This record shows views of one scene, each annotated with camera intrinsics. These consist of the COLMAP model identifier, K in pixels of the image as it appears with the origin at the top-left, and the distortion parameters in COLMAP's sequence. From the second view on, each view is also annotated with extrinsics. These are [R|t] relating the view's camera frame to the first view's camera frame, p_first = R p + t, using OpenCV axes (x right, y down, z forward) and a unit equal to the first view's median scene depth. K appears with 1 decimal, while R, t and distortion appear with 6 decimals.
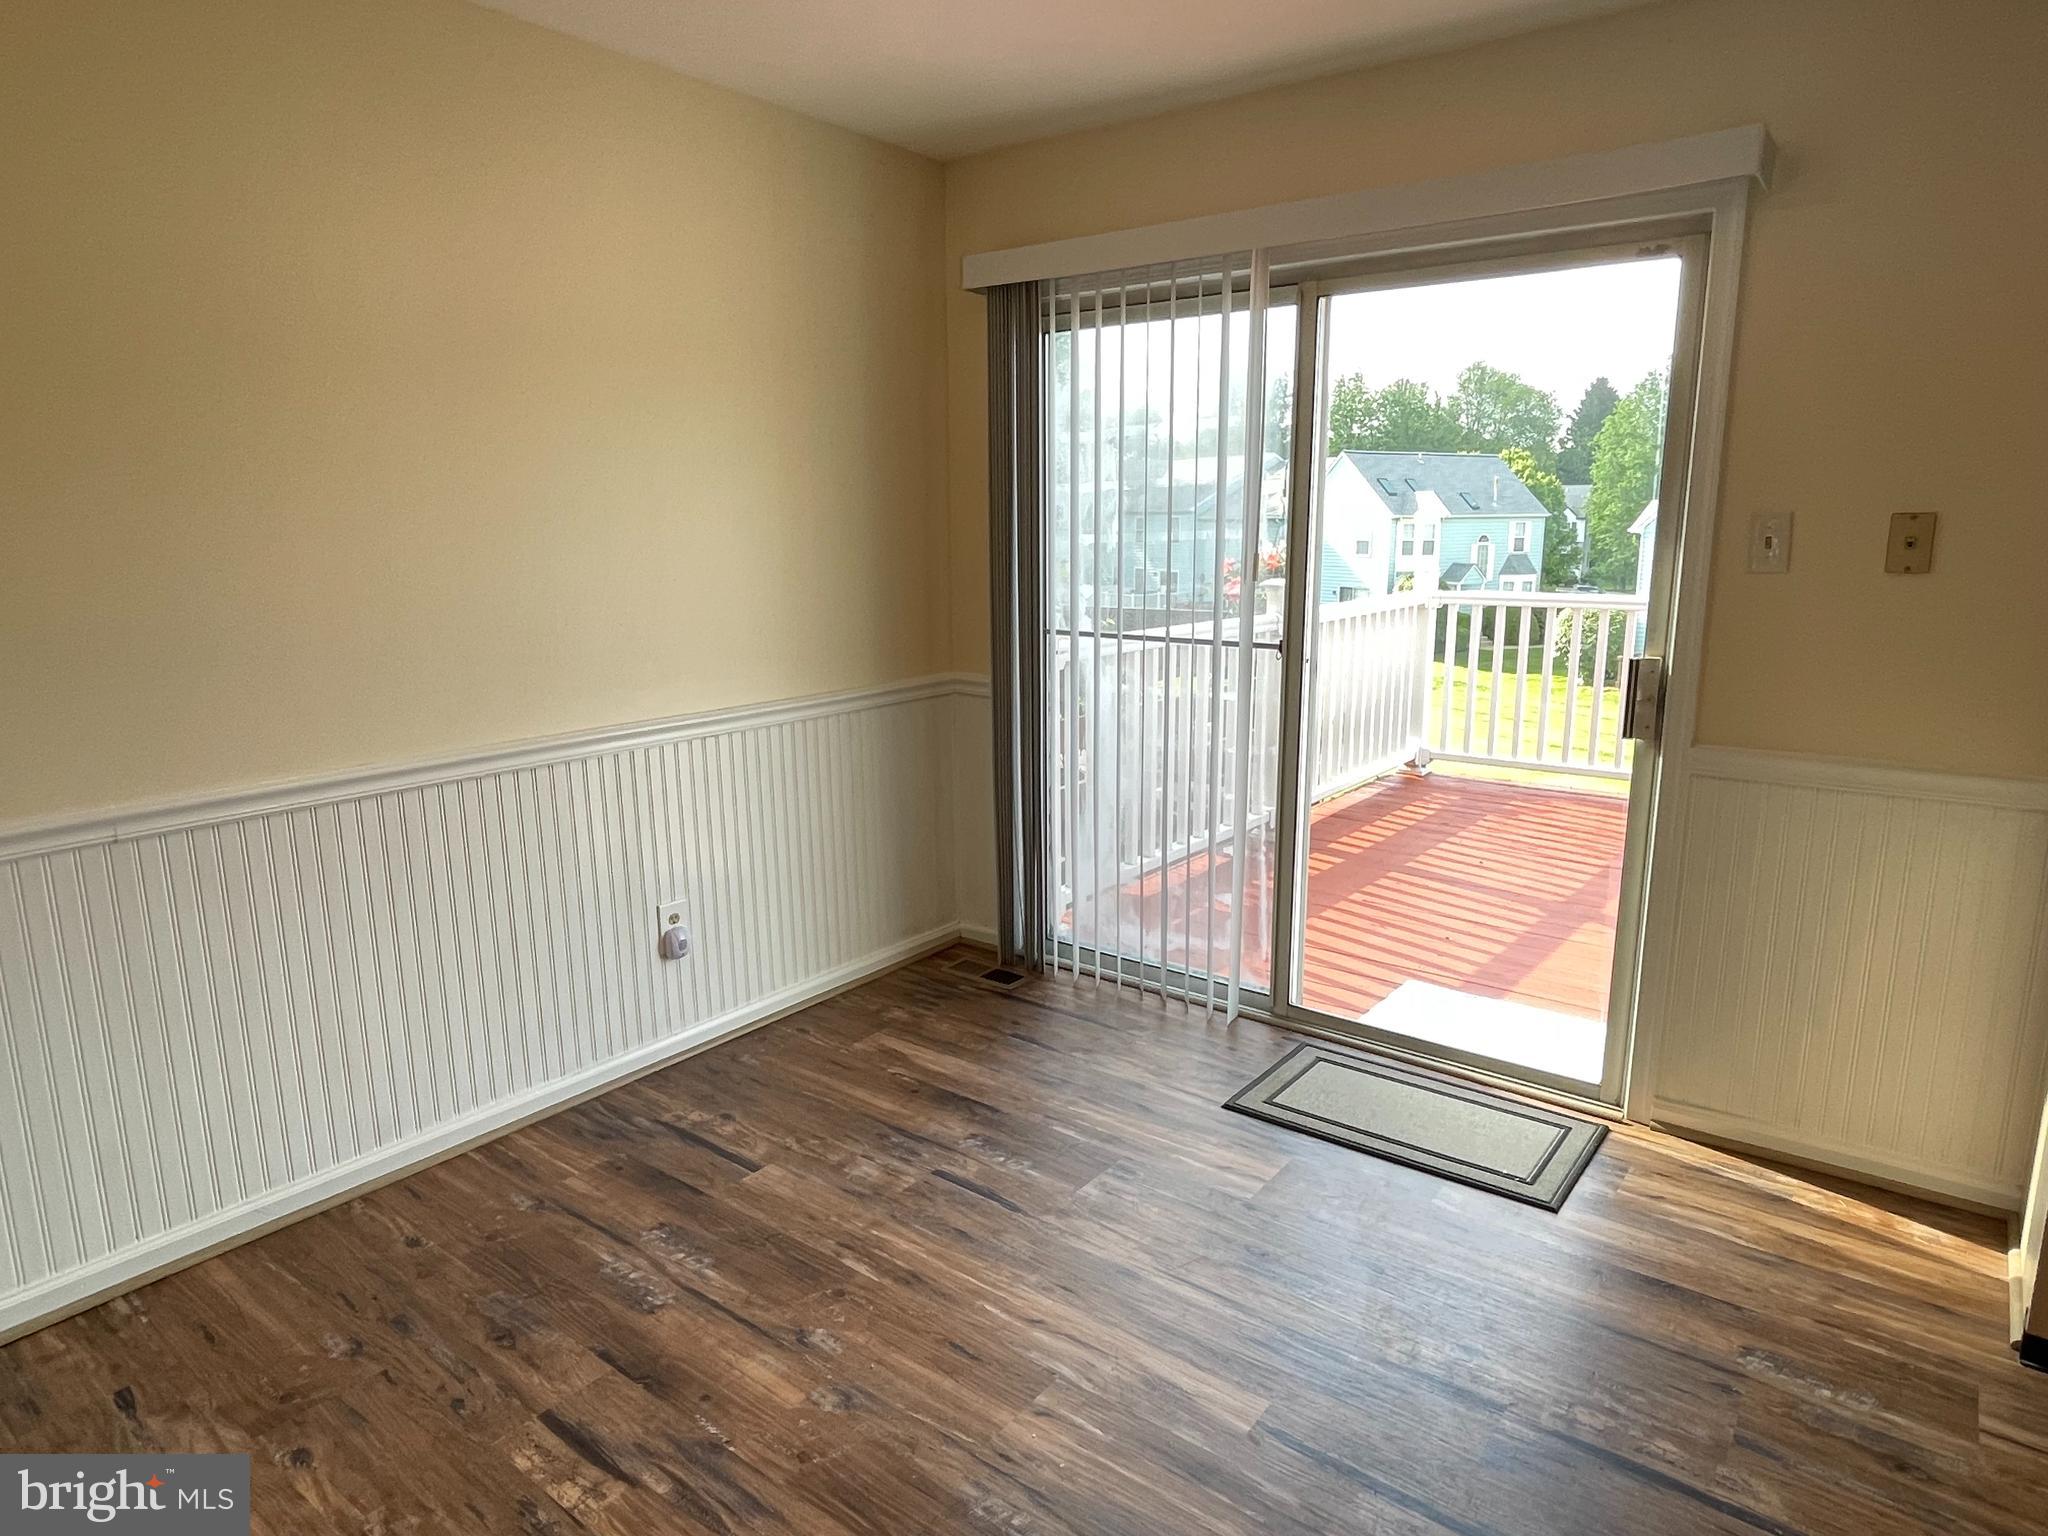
lens RADIAL K [[1210.0, 0, 1015.1], [0, 1210.0, 784.1], [0, 0, 1]] dist [-0.003027, -0.001692]
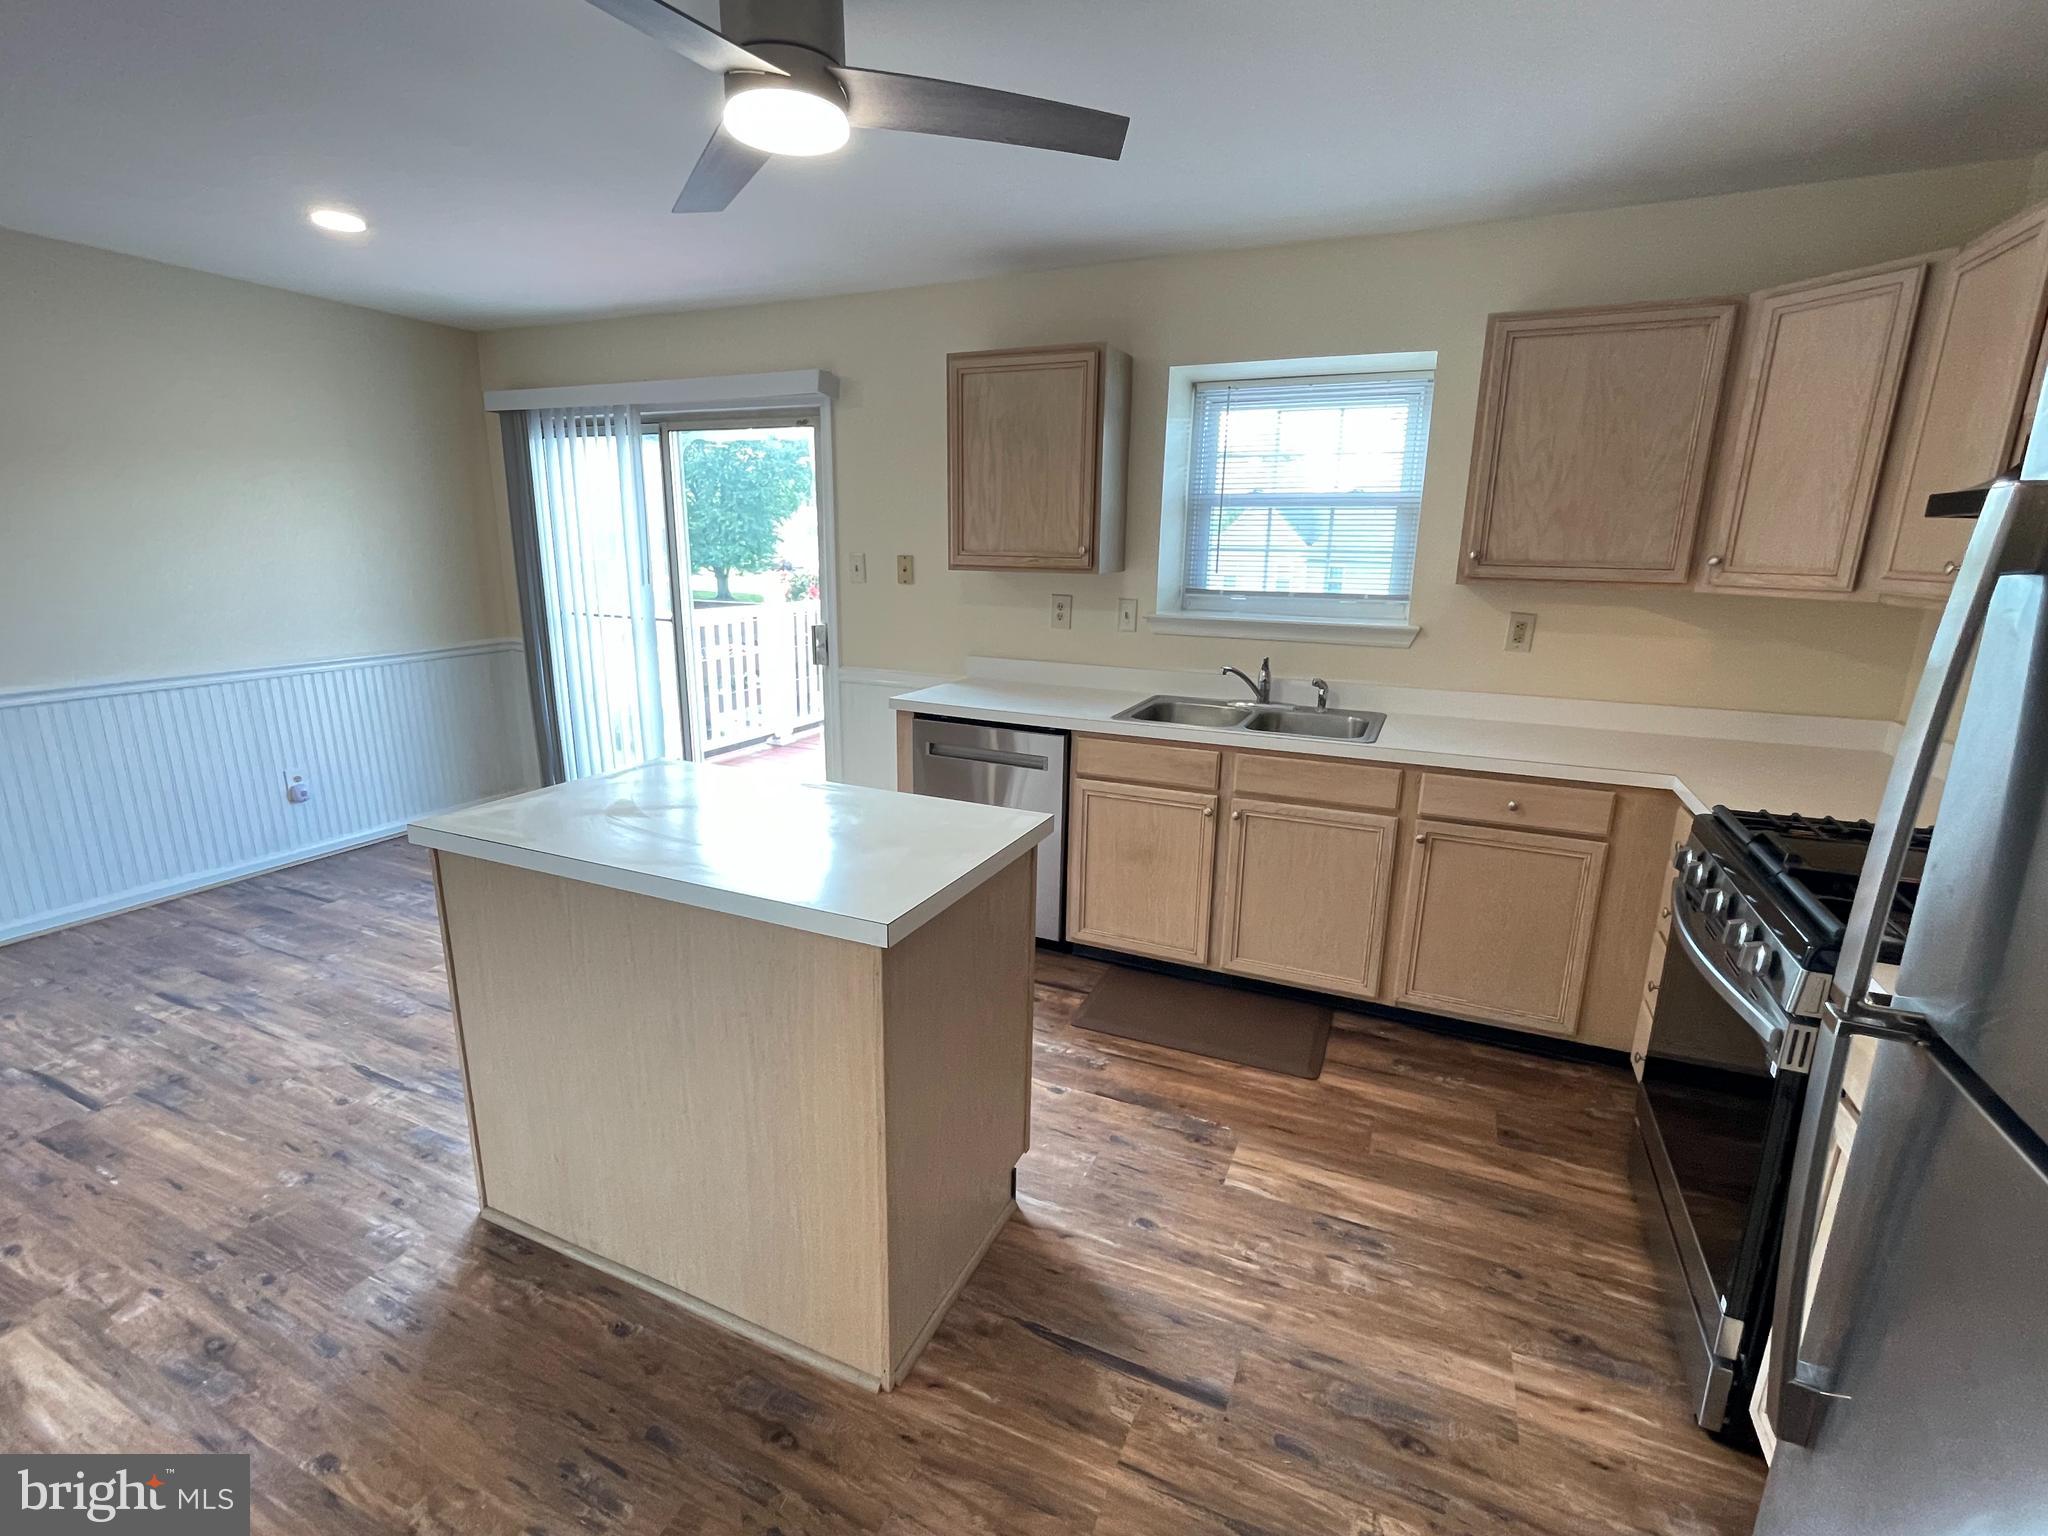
lens RADIAL K [[936.8, 0, 1024.1], [0, 936.8, 769.2], [0, 0, 1]] dist [0.005976, 0.000615]
pose [[0.974560, -0.035752, 0.221259, 0.531639], [0.028567, 0.998958, 0.035588, 0.099492], [-0.222301, -0.028362, 0.974566, -0.659747]]
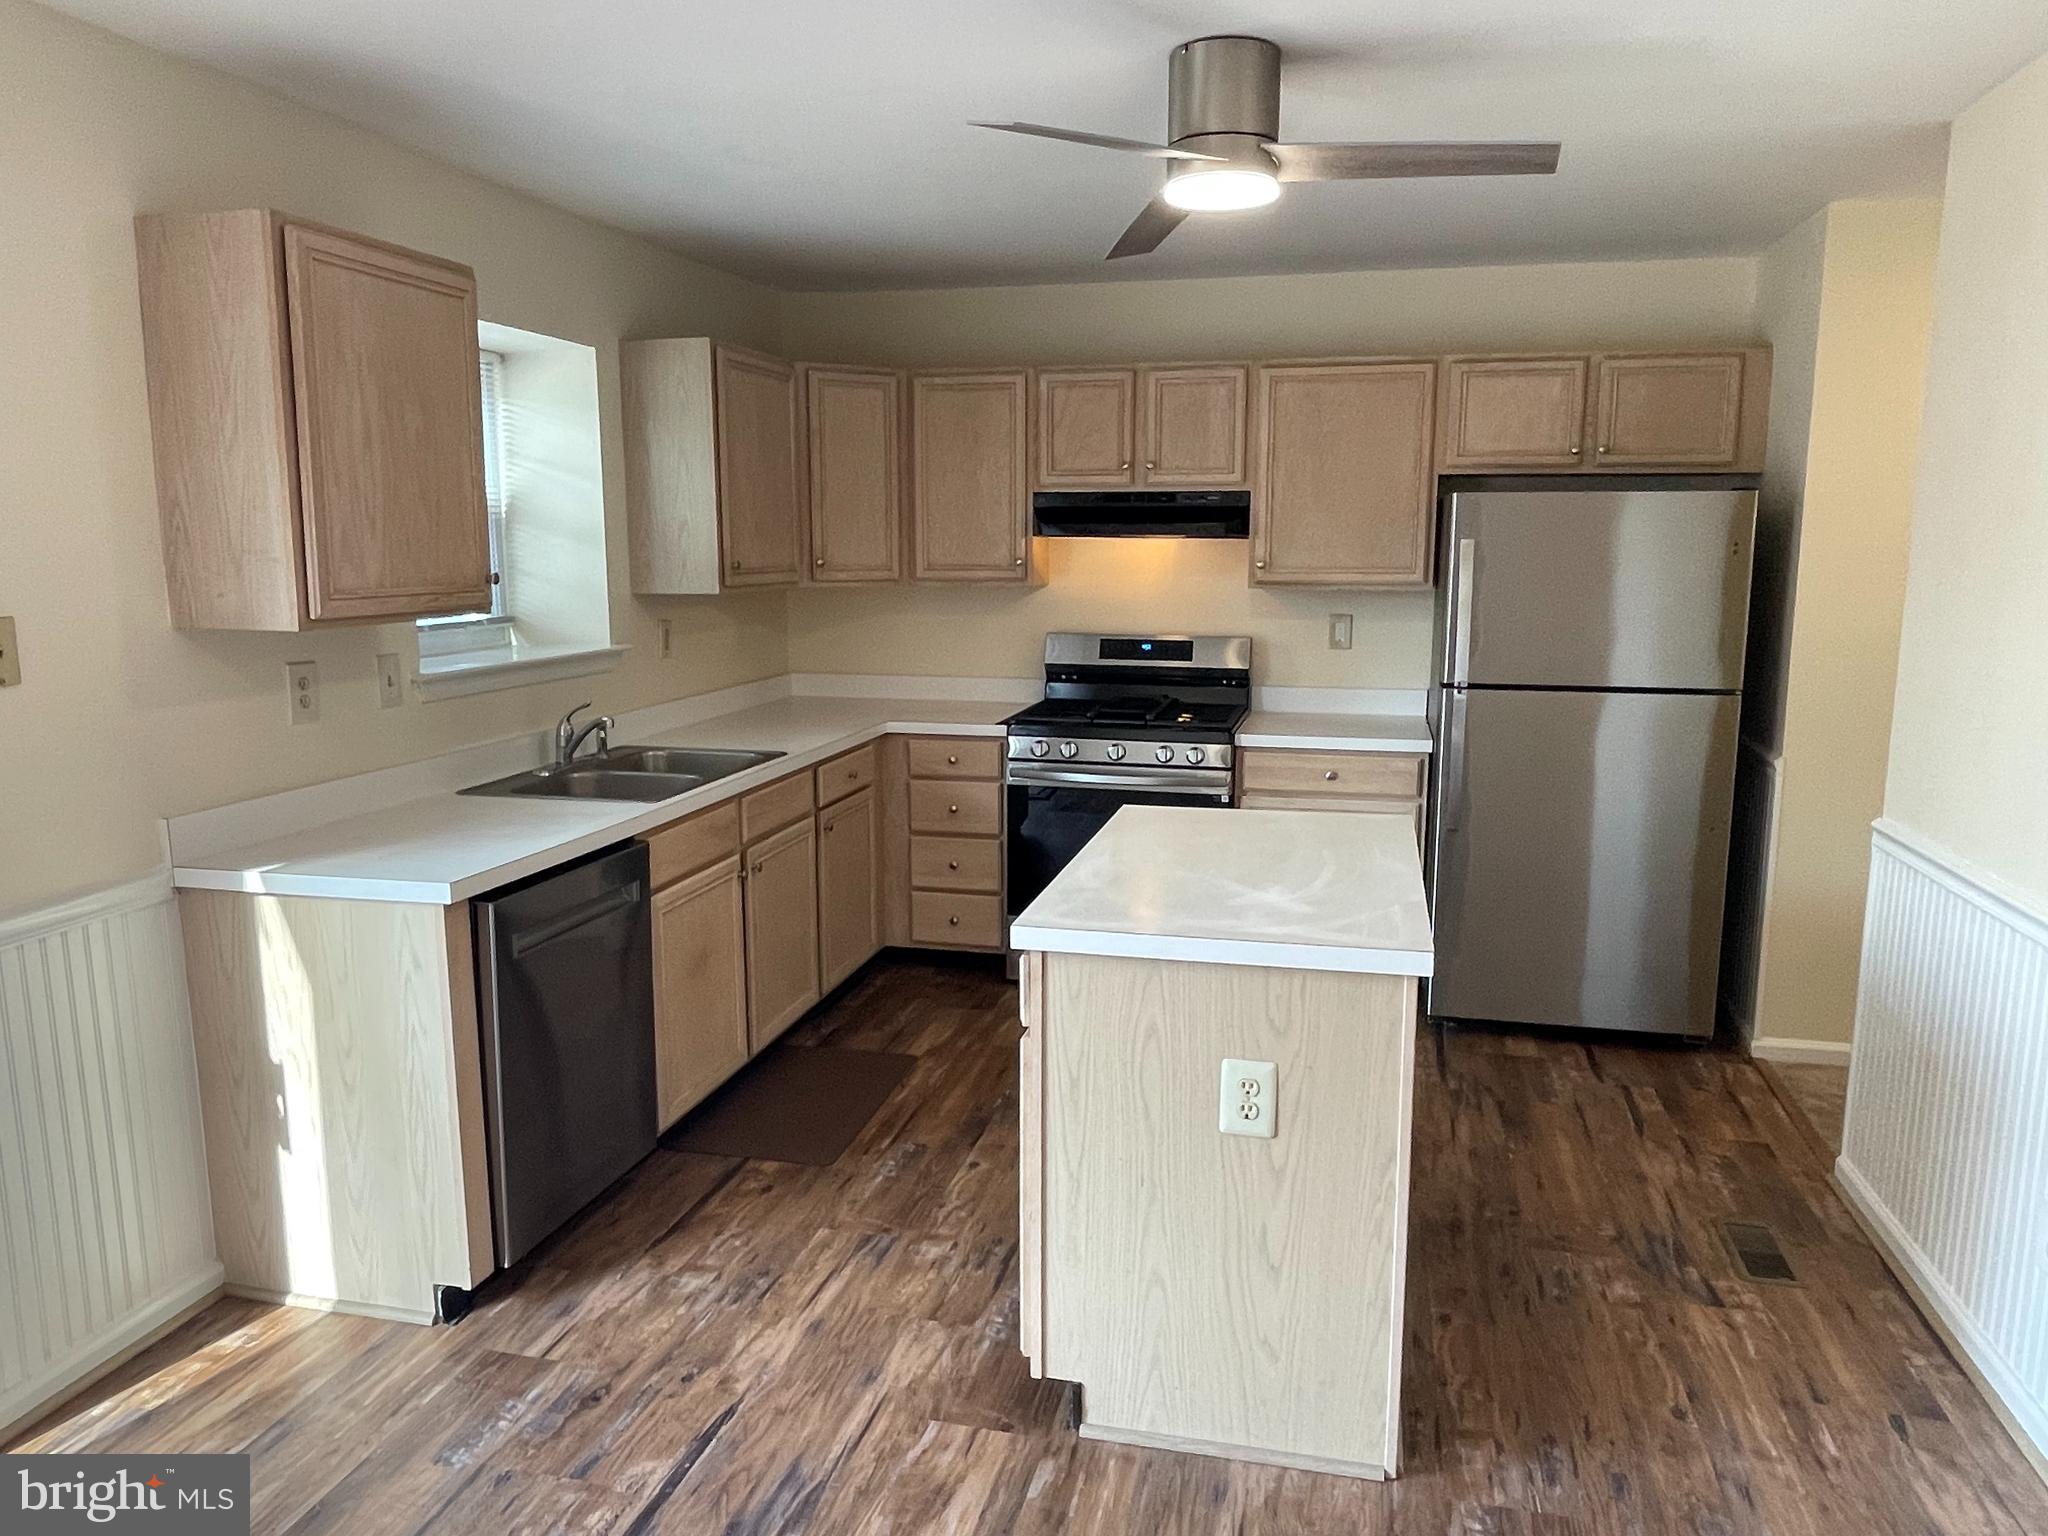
lens RADIAL K [[1432.0, 0, 1022.3], [0, 1432.0, 763.1], [0, 0, 1]] dist [0.020744, -0.030550]
pose [[-0.404900, -0.141128, 0.903404, -0.462873], [0.191331, 0.953067, 0.234640, -0.211738], [-0.894119, 0.267854, -0.358895, 0.692070]]
